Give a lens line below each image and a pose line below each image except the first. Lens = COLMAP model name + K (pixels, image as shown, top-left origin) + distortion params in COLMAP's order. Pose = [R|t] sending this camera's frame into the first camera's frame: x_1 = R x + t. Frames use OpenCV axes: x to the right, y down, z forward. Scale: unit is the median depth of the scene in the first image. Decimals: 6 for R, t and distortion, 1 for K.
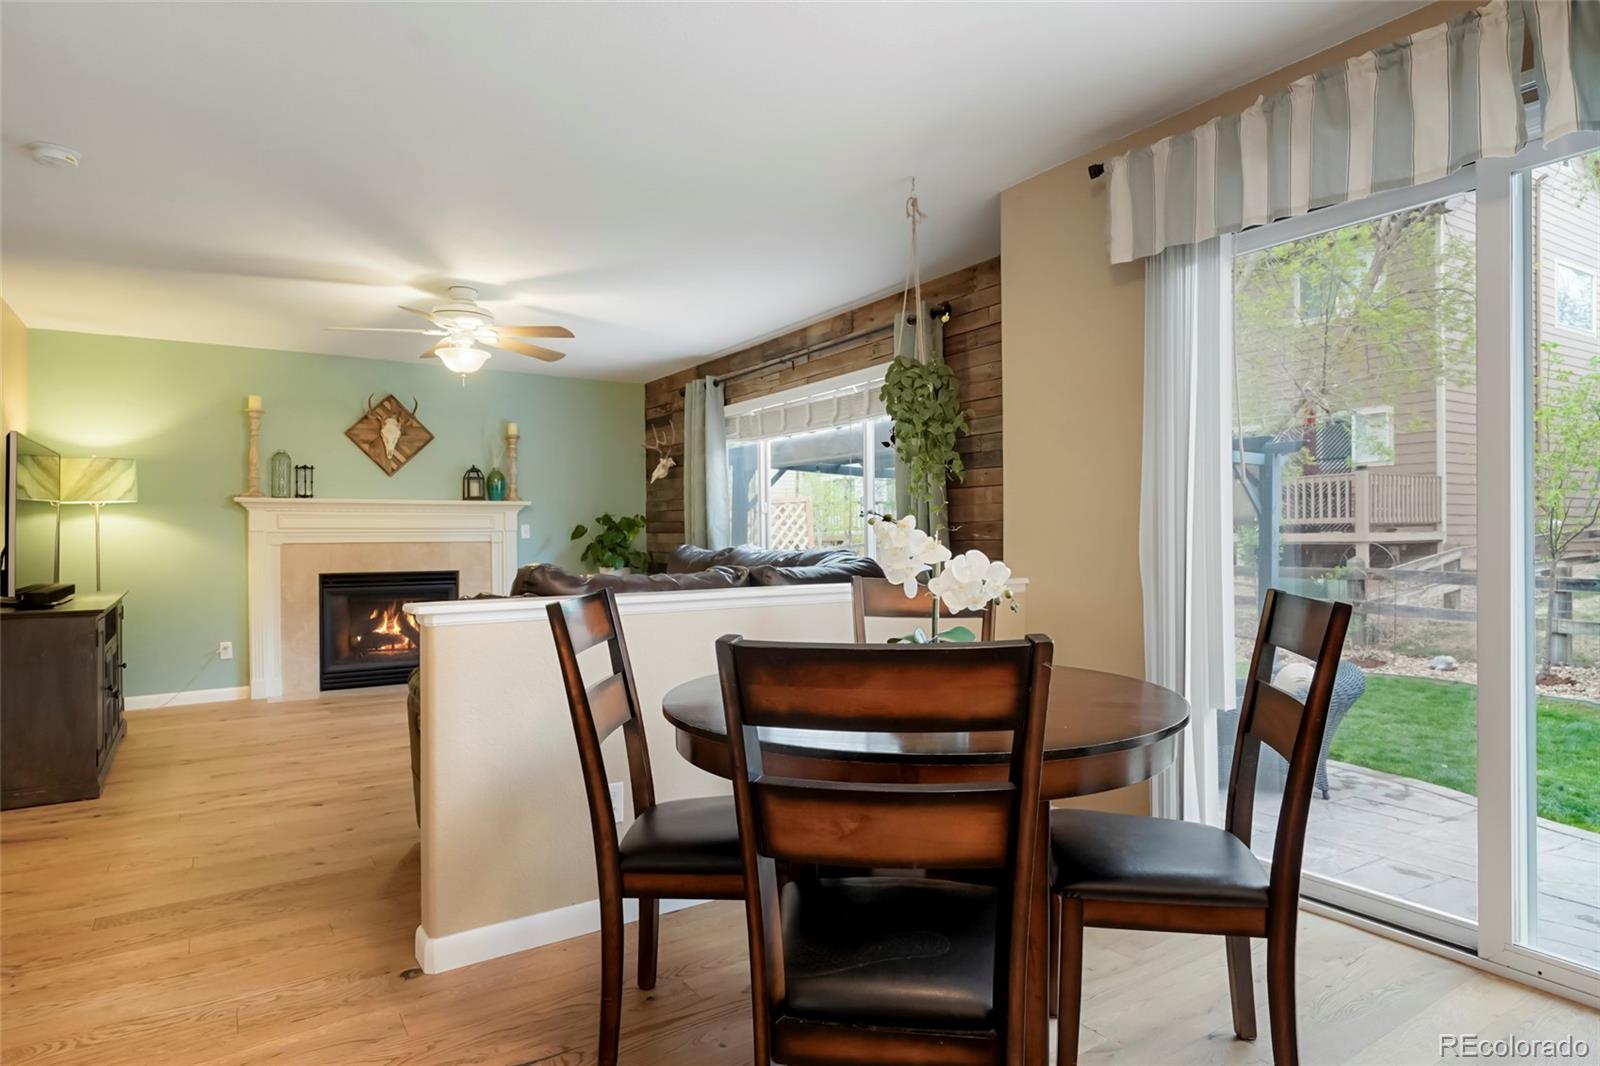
lens RADIAL K [[898.7, 0, 800.7], [0, 898.7, 526.2], [0, 0, 1]] dist [-0.004738, 0.002986]
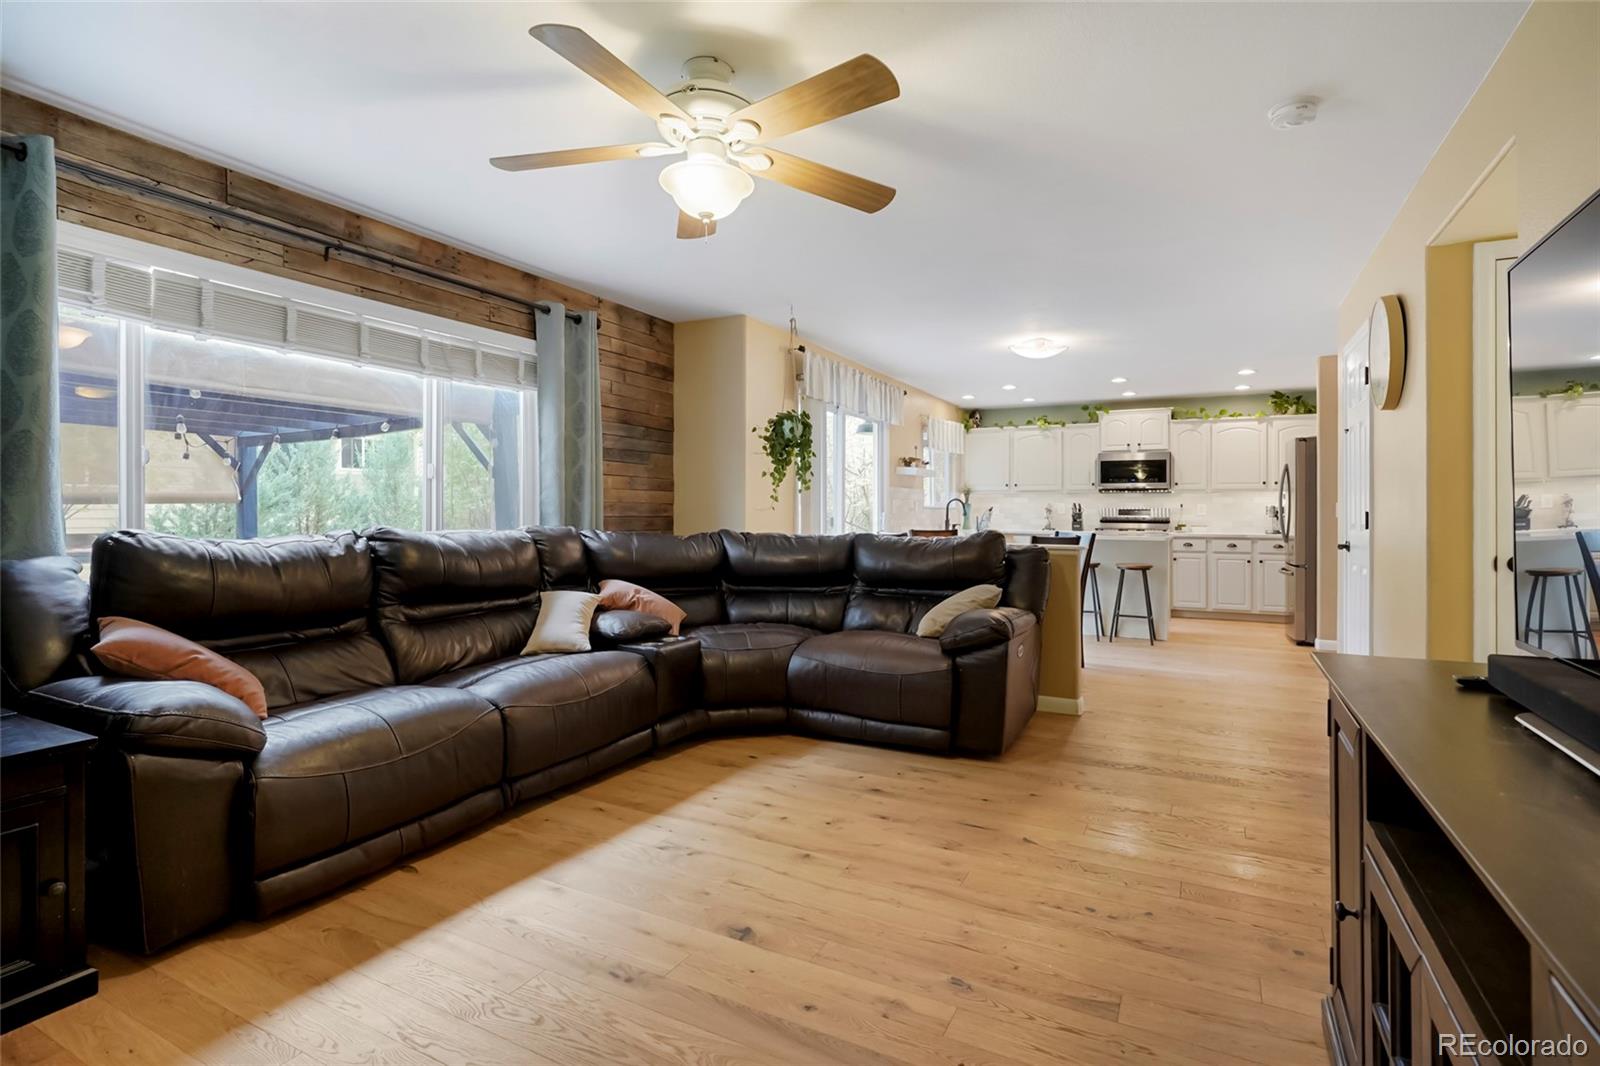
lens RADIAL K [[775.2, 0, 800.9], [0, 775.2, 508.8], [0, 0, 1]] dist [-0.009939, -0.000262]
pose [[-0.480362, 0.009573, 0.877018, -0.620073], [-0.009694, 0.999821, -0.016223, 0.012666], [-0.877017, -0.016294, -0.480184, 0.891975]]
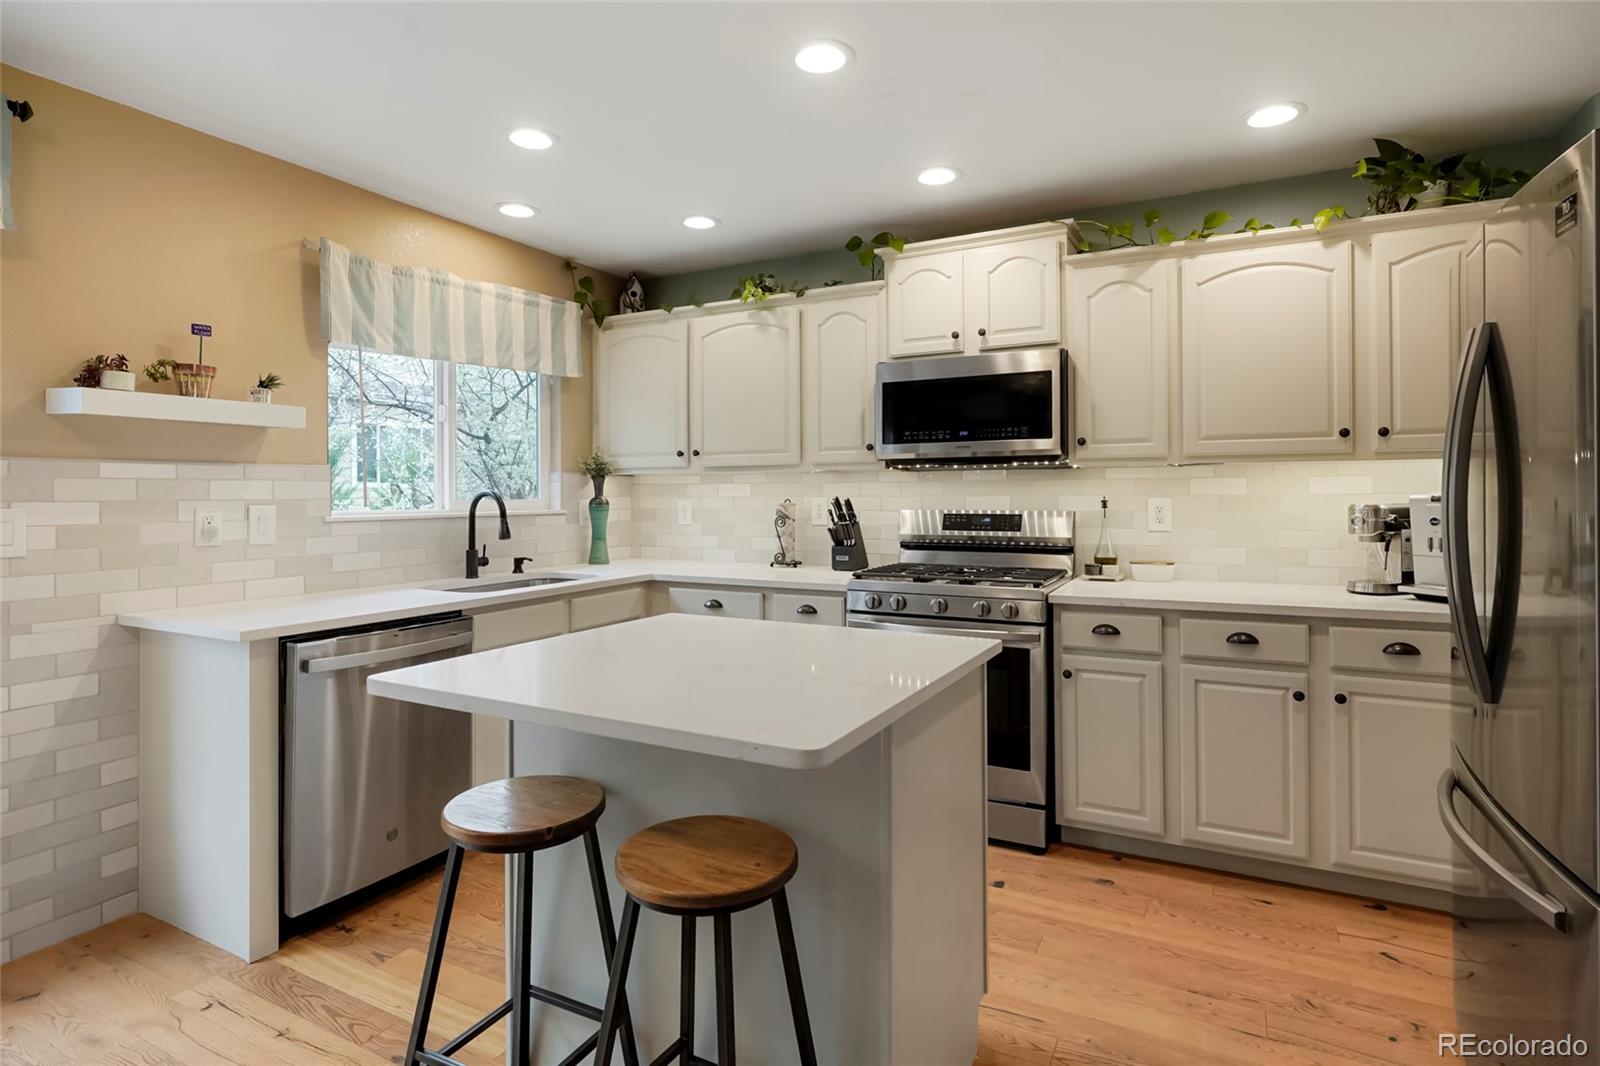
lens RADIAL K [[832.8, 0, 805.2], [0, 832.8, 486.2], [0, 0, 1]] dist [-0.009931, 0.006675]
pose [[-0.480307, 0.017041, 0.876935, -0.120326], [0.001273, 0.999824, -0.018732, -0.022602], [-0.877100, -0.007881, -0.480244, 0.074838]]
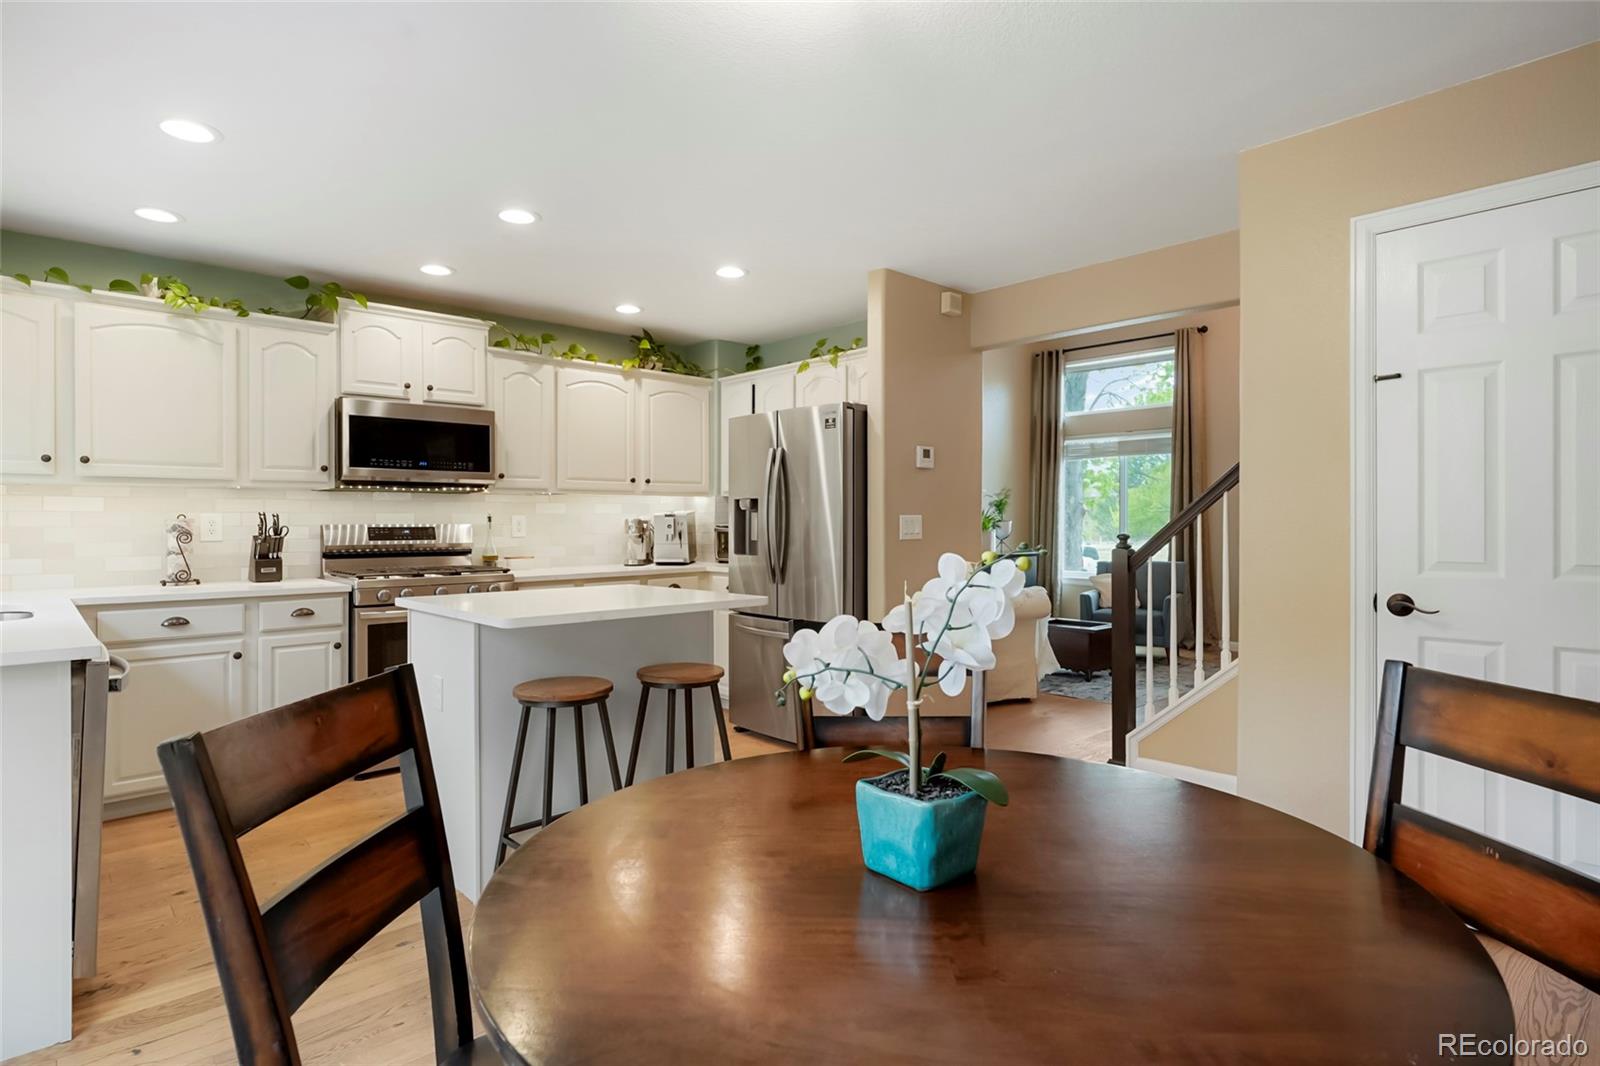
lens RADIAL K [[832.8, 0, 817.3], [0, 832.8, 520.3], [0, 0, 1]] dist [-0.009931, 0.006675]
pose [[-0.983725, 0.011424, -0.179315, 0.087052], [0.013549, 0.999852, -0.010630, -0.008080], [0.179167, -0.012886, -0.983734, 0.449315]]
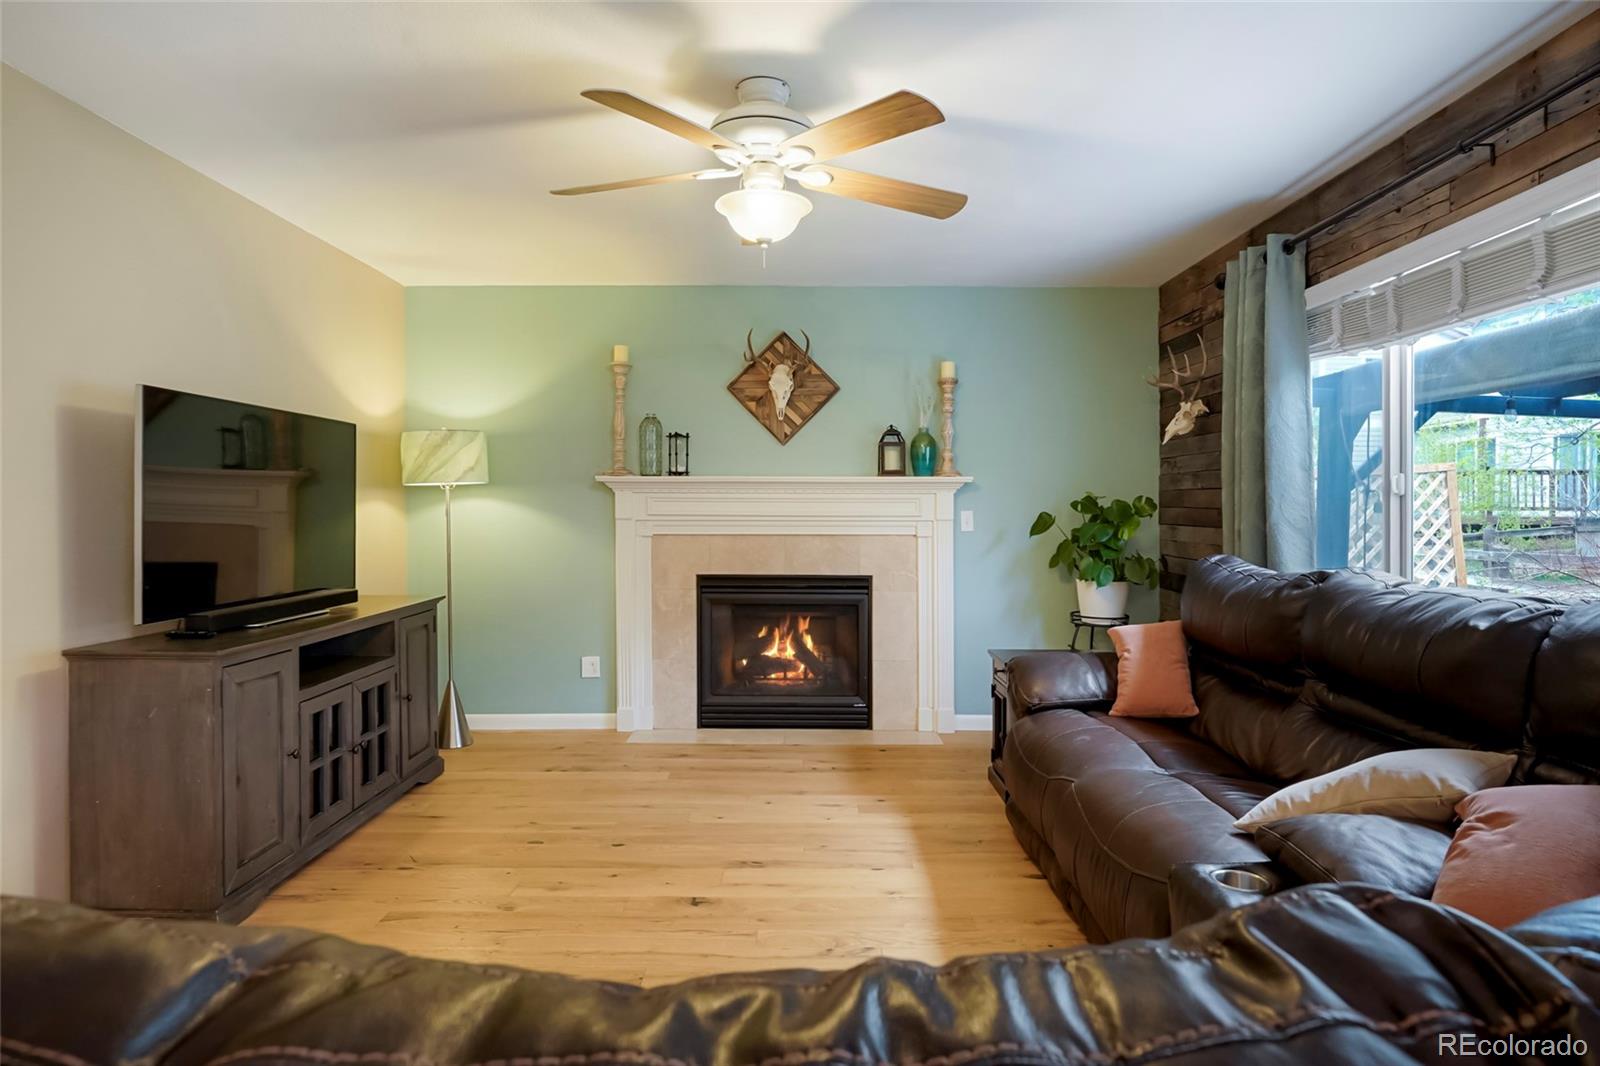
lens RADIAL K [[898.7, 0, 797.0], [0, 898.7, 515.8], [0, 0, 1]] dist [-0.004738, 0.002986]
pose [[0.831541, 0.012797, -0.555316, -0.041758], [-0.003089, 0.999826, 0.018415, -0.011534], [0.555455, -0.013598, 0.831435, 0.420766]]
